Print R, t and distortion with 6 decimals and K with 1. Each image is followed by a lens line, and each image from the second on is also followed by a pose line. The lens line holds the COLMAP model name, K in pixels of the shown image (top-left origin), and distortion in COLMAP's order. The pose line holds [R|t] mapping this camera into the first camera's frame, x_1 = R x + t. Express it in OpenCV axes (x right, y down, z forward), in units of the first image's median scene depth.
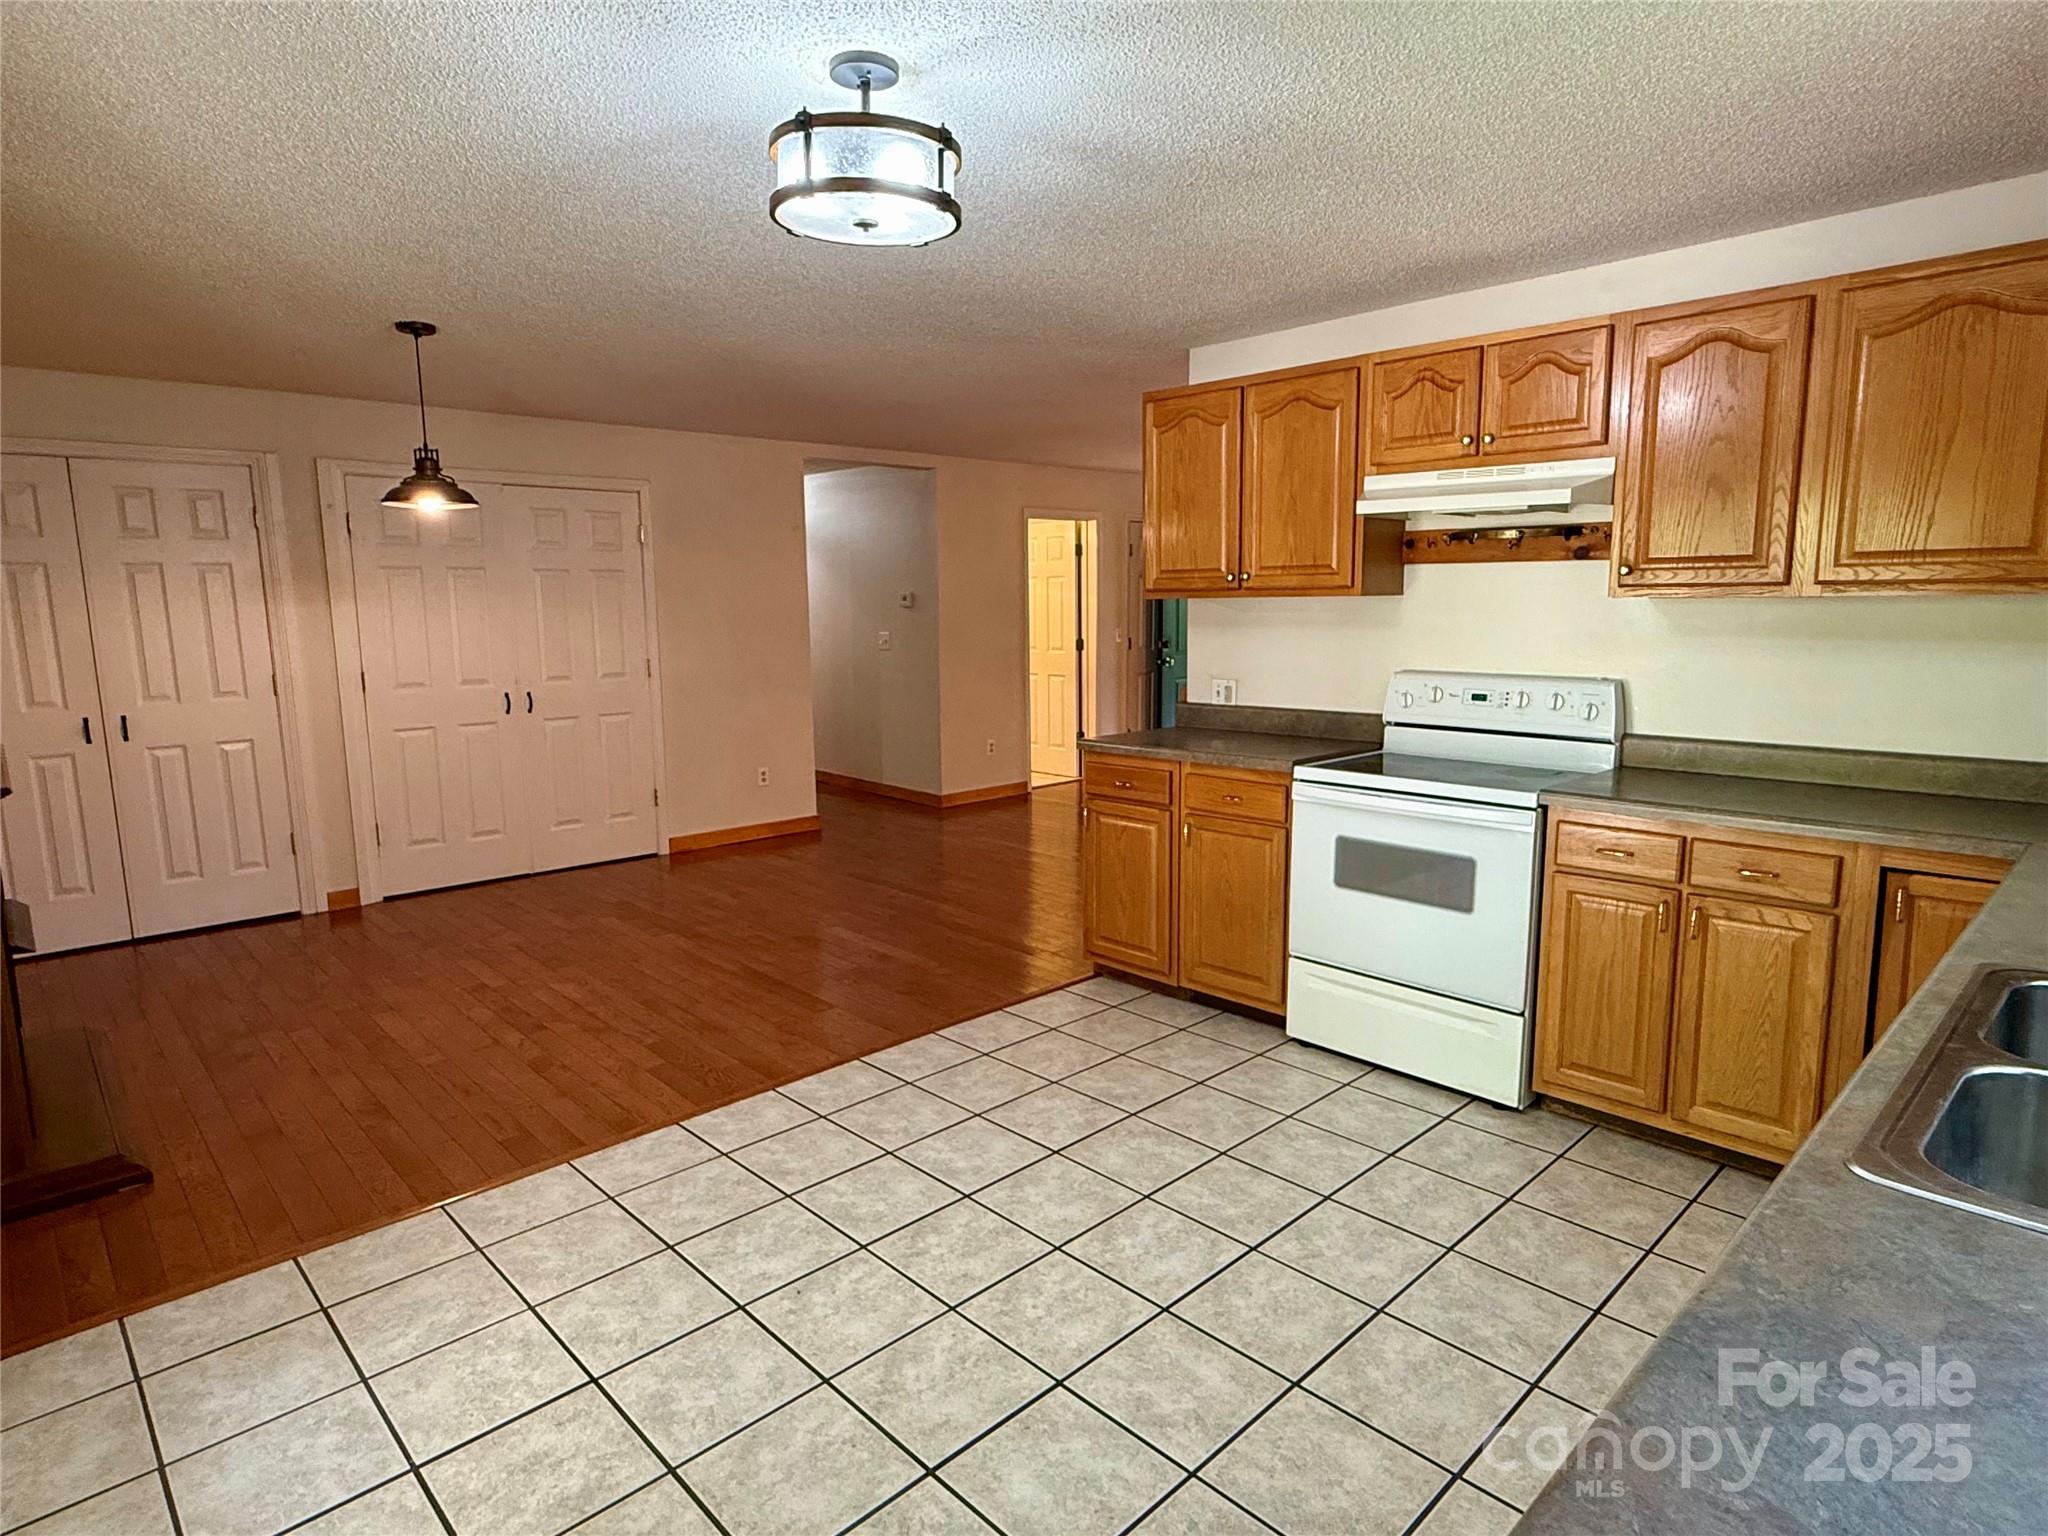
lens RADIAL K [[1124.3, 0, 1029.1], [0, 1124.3, 769.8], [0, 0, 1]] dist [-0.014934, -0.000752]
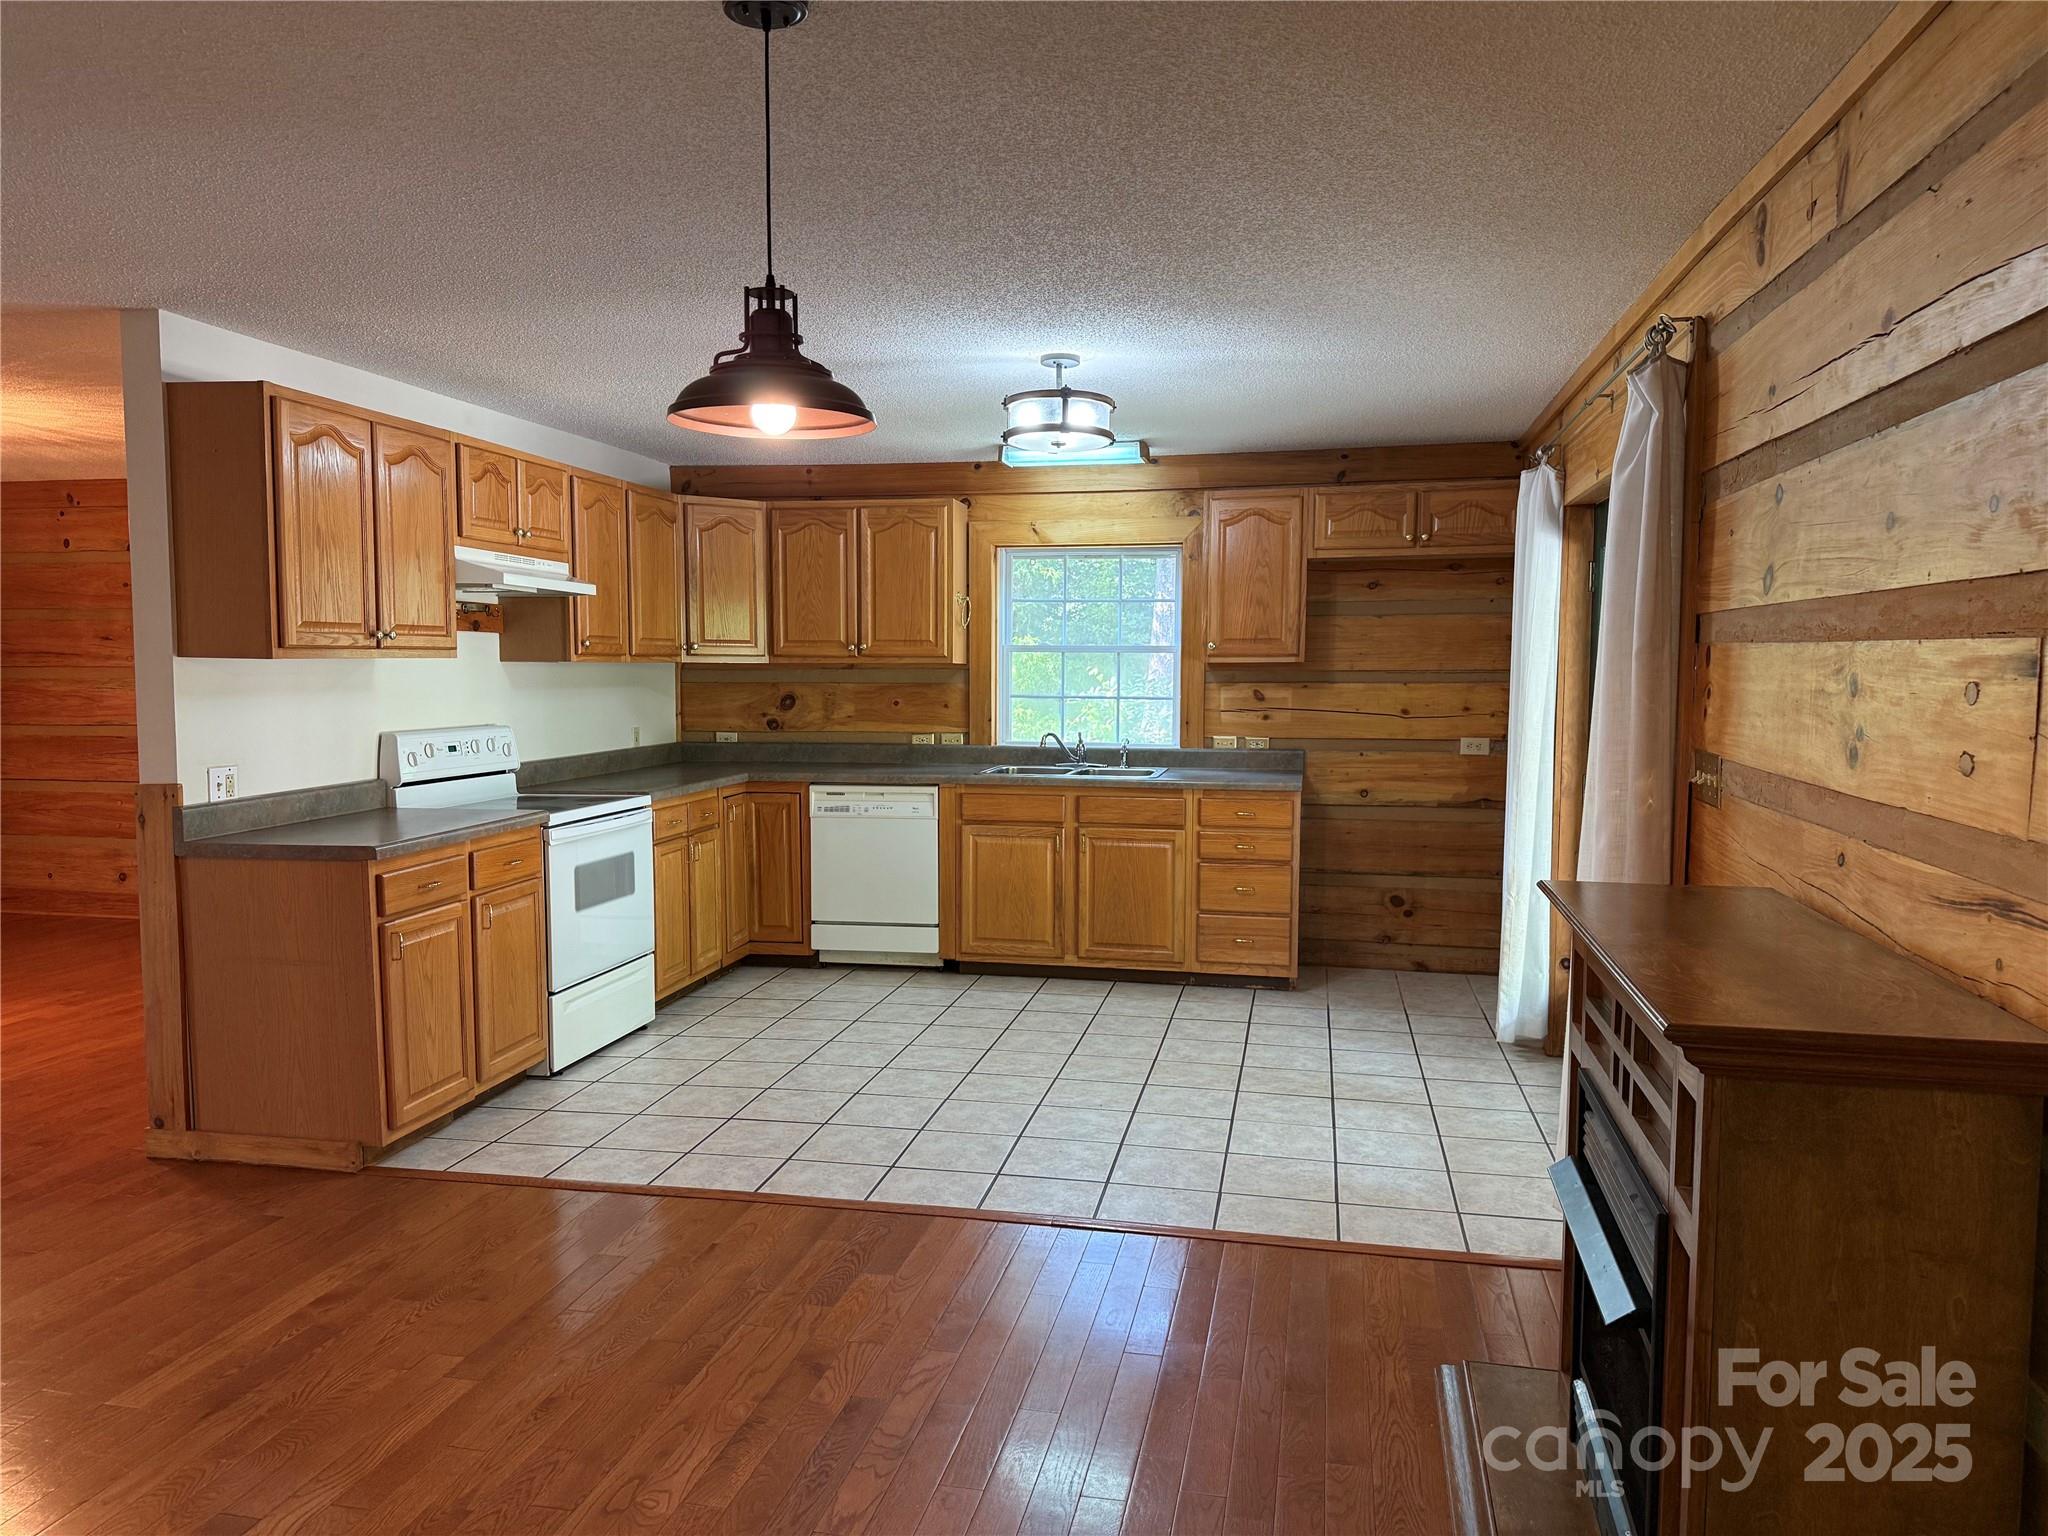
lens RADIAL K [[1435.5, 0, 1026.0], [0, 1435.5, 771.7], [0, 0, 1]] dist [-0.003670, -0.002142]
pose [[-0.568207, -0.053468, 0.821147, -1.206135], [0.128724, 0.979827, 0.152872, -0.204234], [-0.812755, 0.192564, -0.549861, 1.443410]]
